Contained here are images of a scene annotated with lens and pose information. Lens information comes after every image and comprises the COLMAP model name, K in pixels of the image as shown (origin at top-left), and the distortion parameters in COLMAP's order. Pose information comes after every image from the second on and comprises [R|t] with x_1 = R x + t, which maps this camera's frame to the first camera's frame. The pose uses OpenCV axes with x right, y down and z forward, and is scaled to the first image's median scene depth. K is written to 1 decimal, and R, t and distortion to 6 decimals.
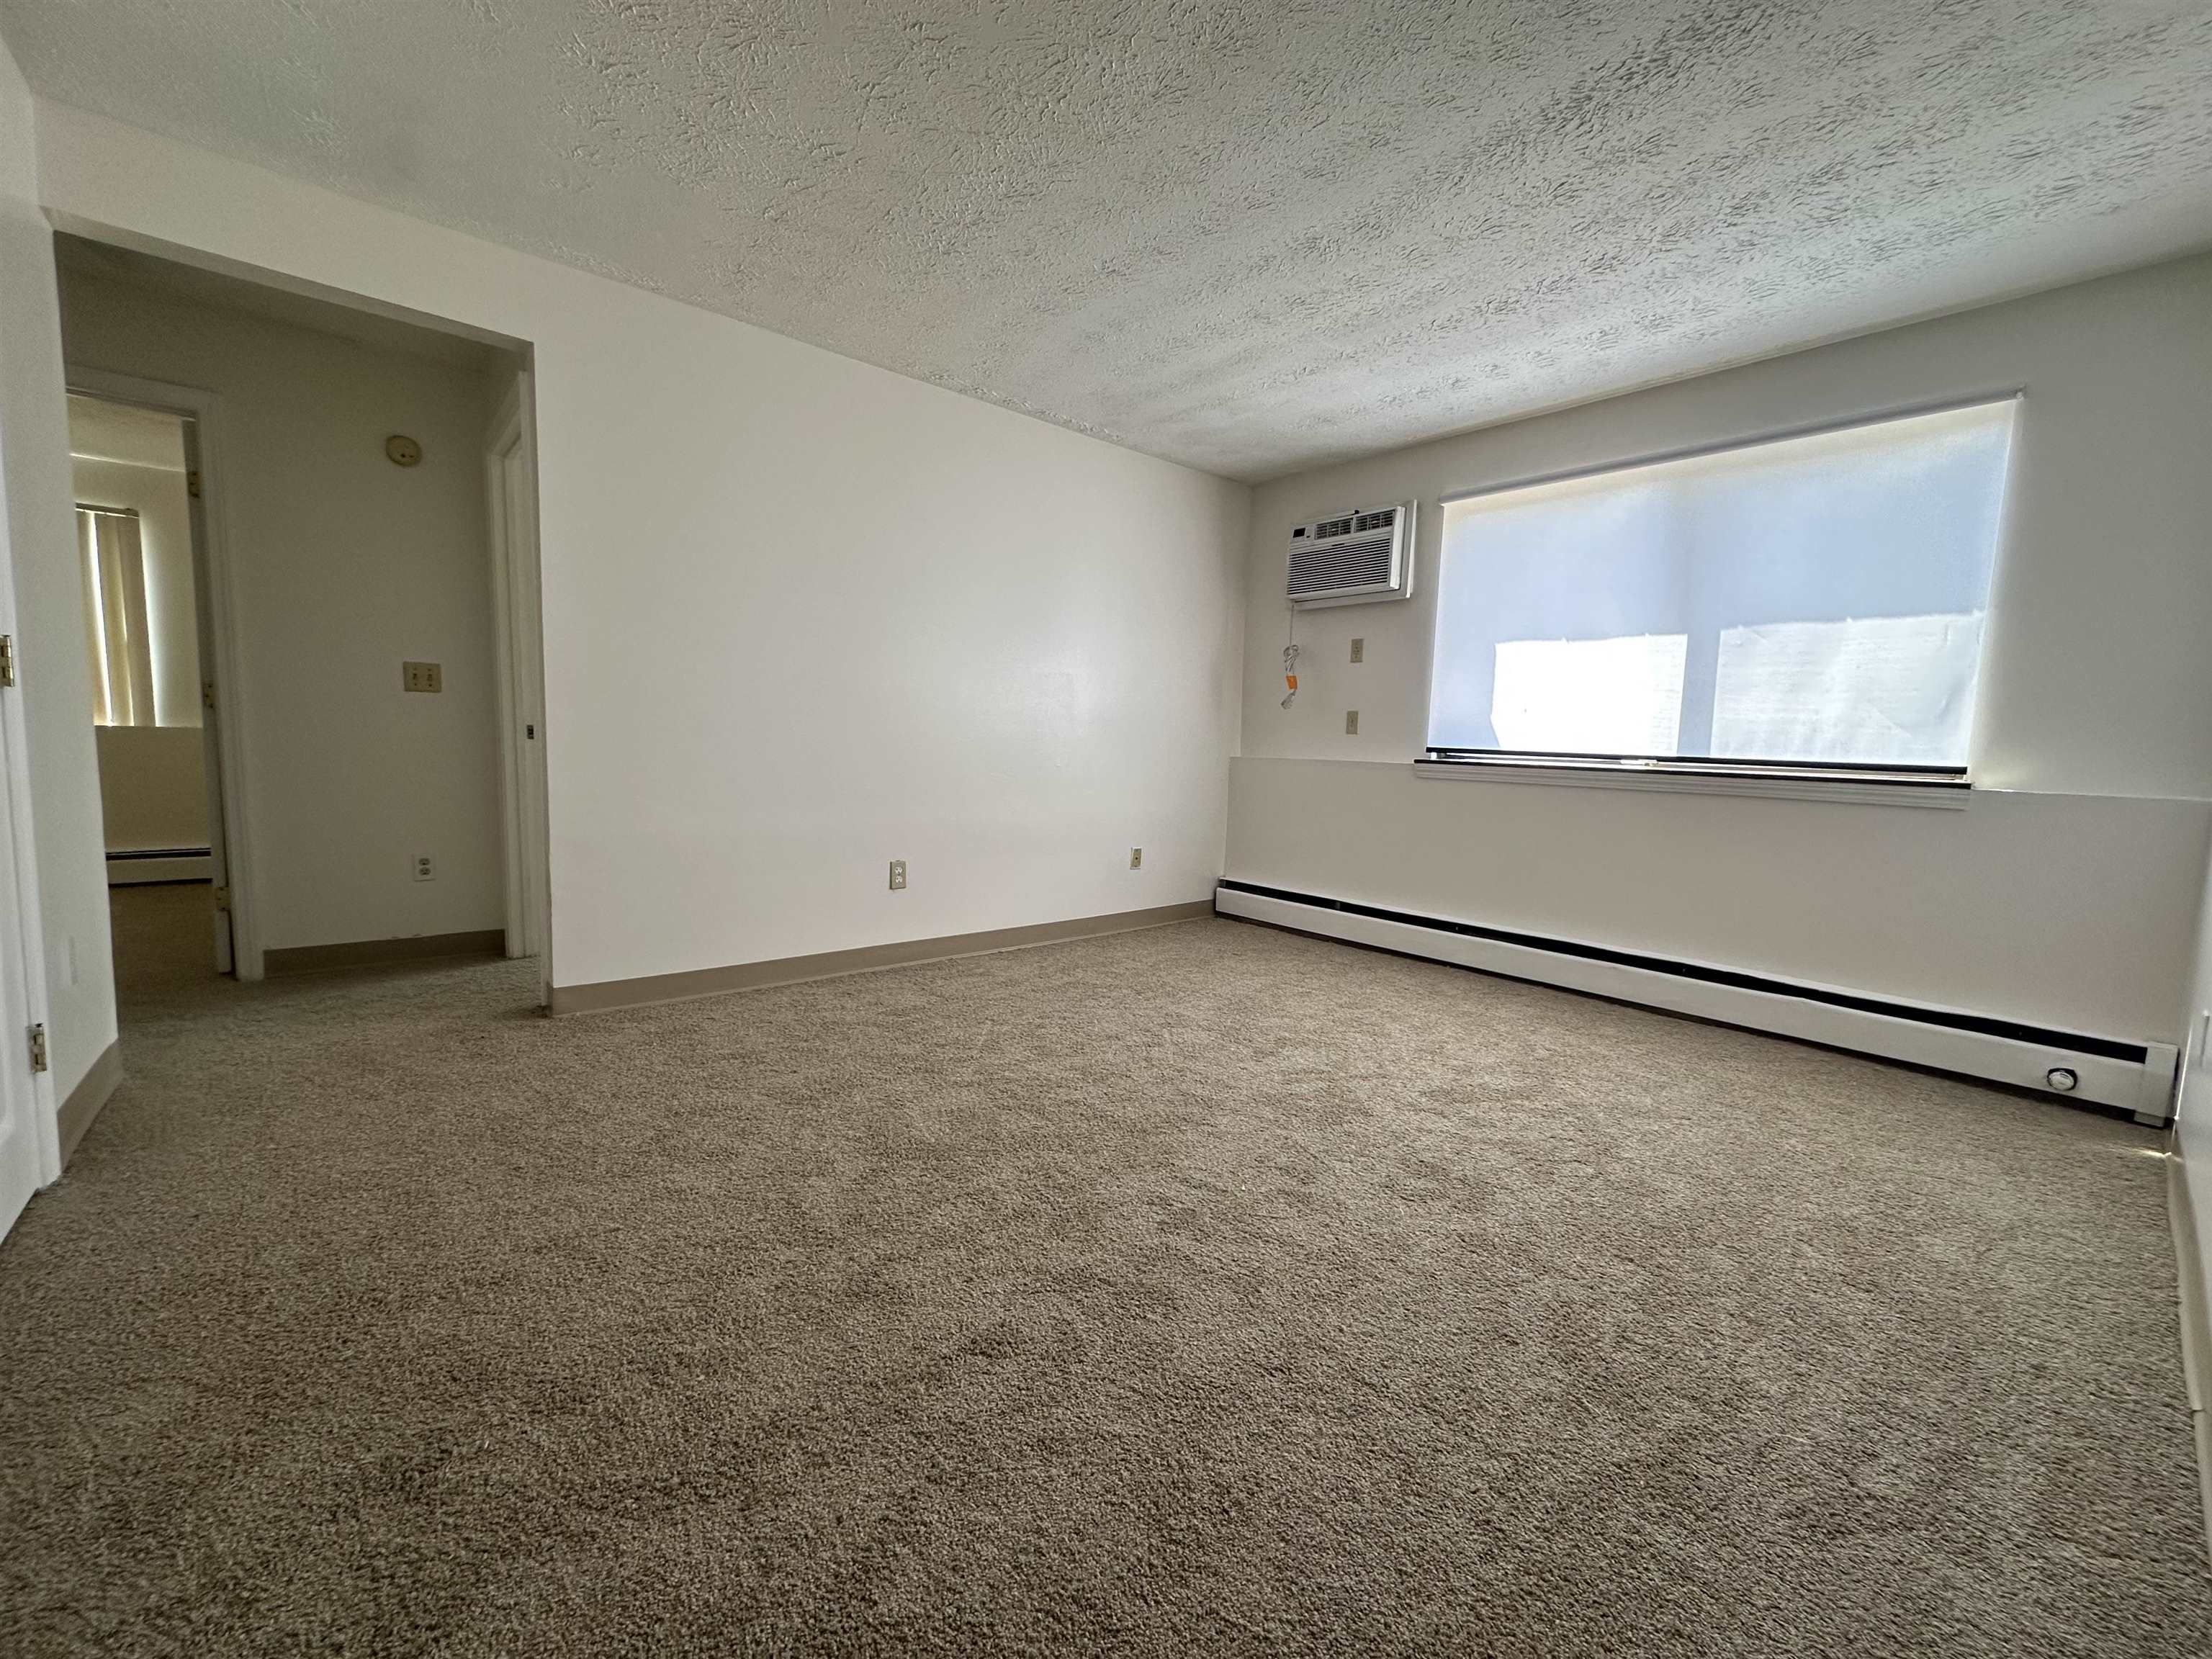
lens RADIAL K [[885.2, 0, 1107.2], [0, 885.2, 833.7], [0, 0, 1]] dist [-0.003926, 0.000914]
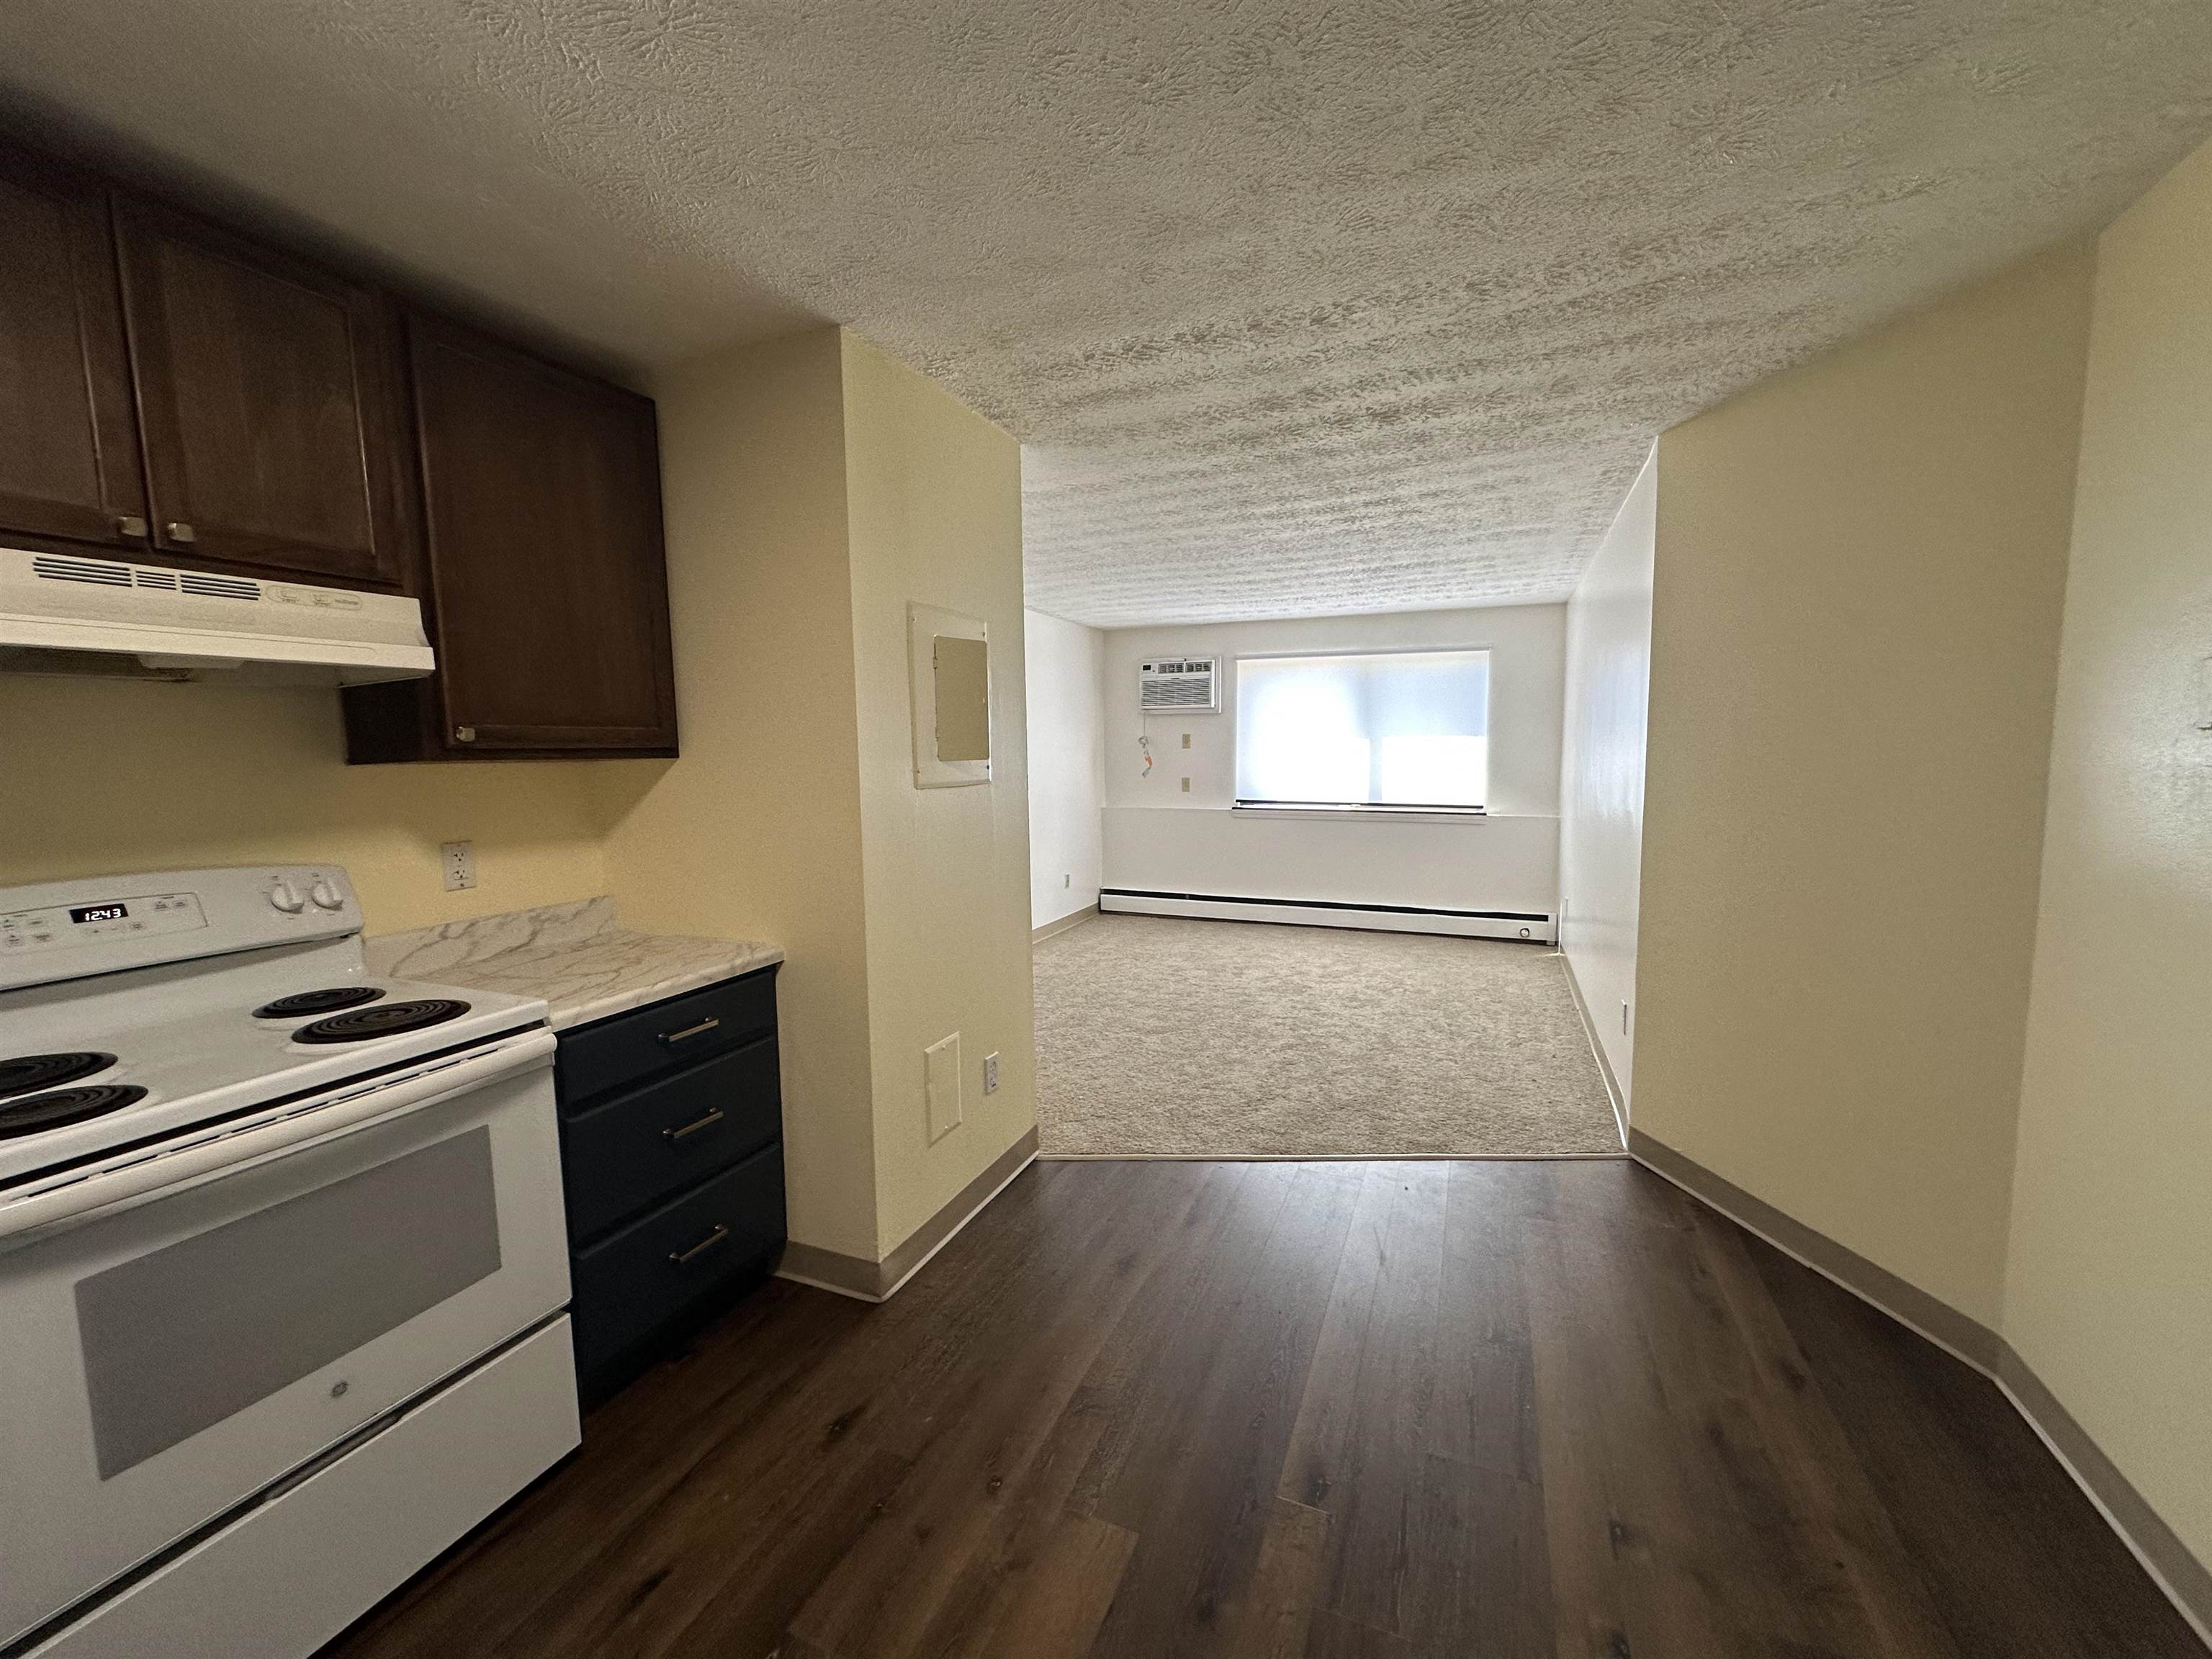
lens RADIAL K [[885.2, 0, 1106.4], [0, 885.2, 830.9], [0, 0, 1]] dist [-0.003926, 0.000914]
pose [[0.897235, -0.079546, 0.434330, -0.822628], [0.081680, 0.996563, 0.013784, -0.107784], [-0.433933, 0.023108, 0.900649, -0.585485]]
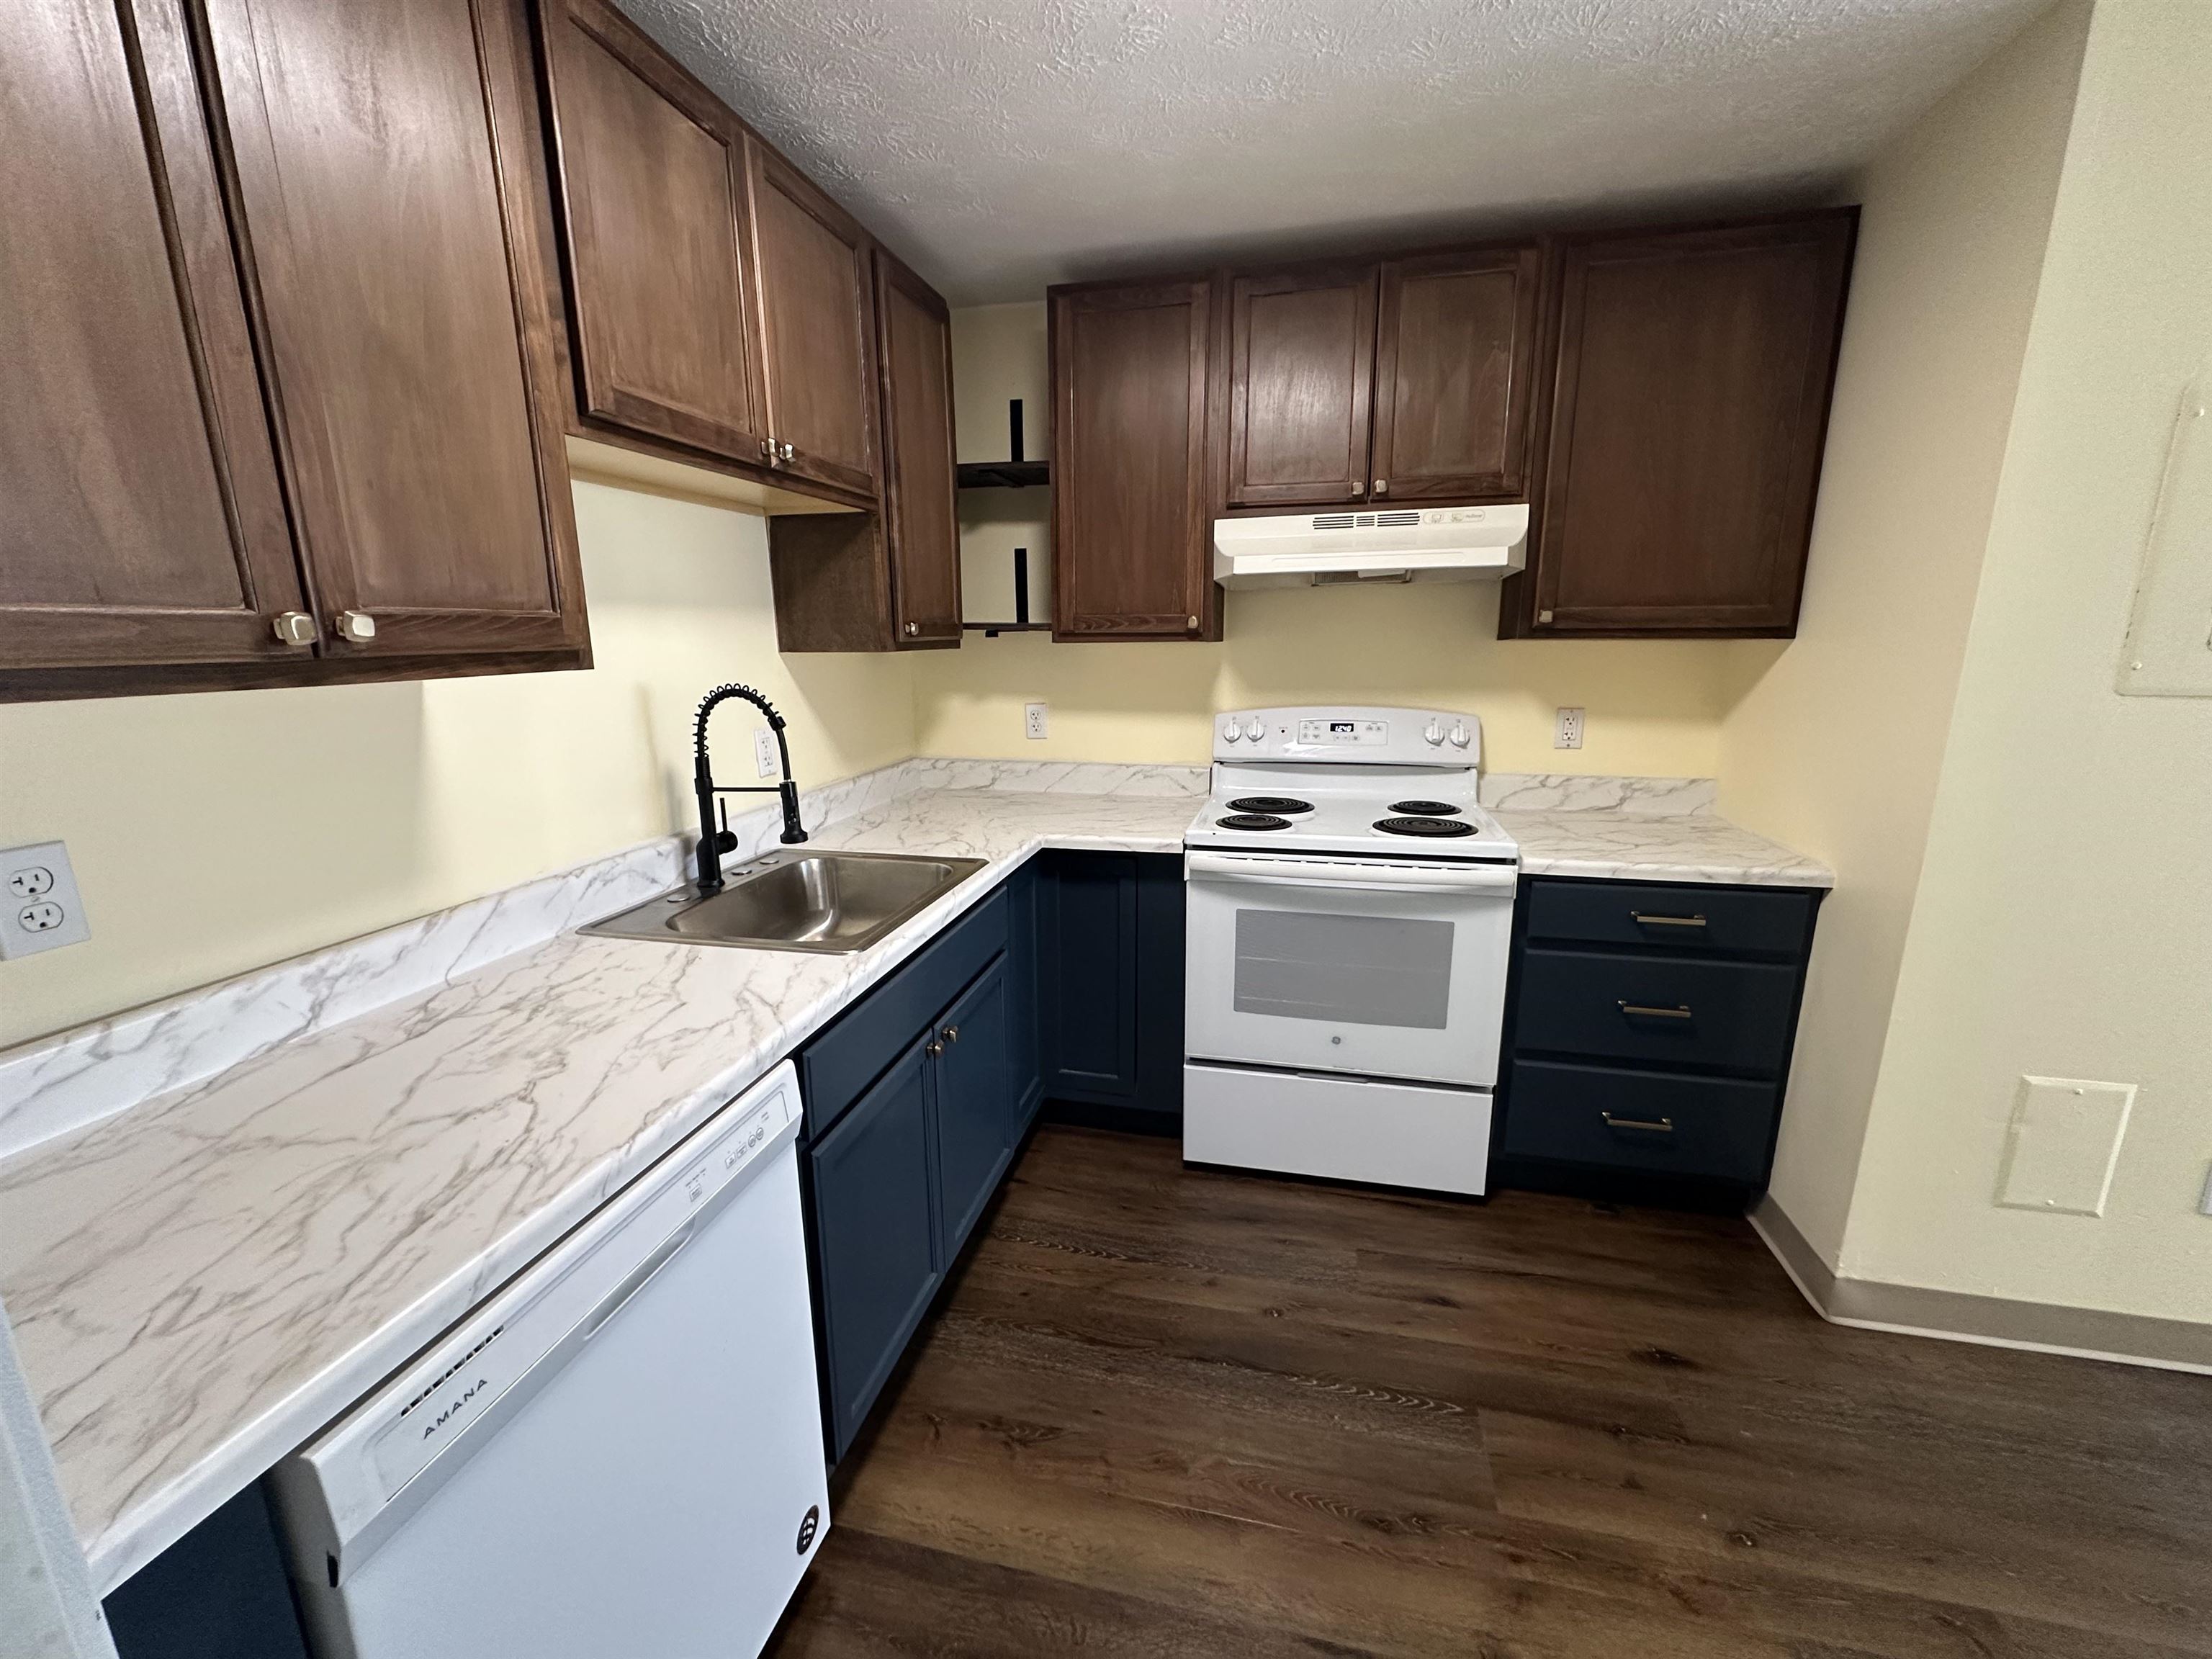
lens RADIAL K [[885.2, 0, 1101.5], [0, 885.2, 830.5], [0, 0, 1]] dist [-0.003926, 0.000914]
pose [[0.583602, 0.146622, -0.798693, -0.561806], [-0.058850, 0.988614, 0.138486, -0.106921], [0.809905, -0.033818, 0.585586, -0.575360]]
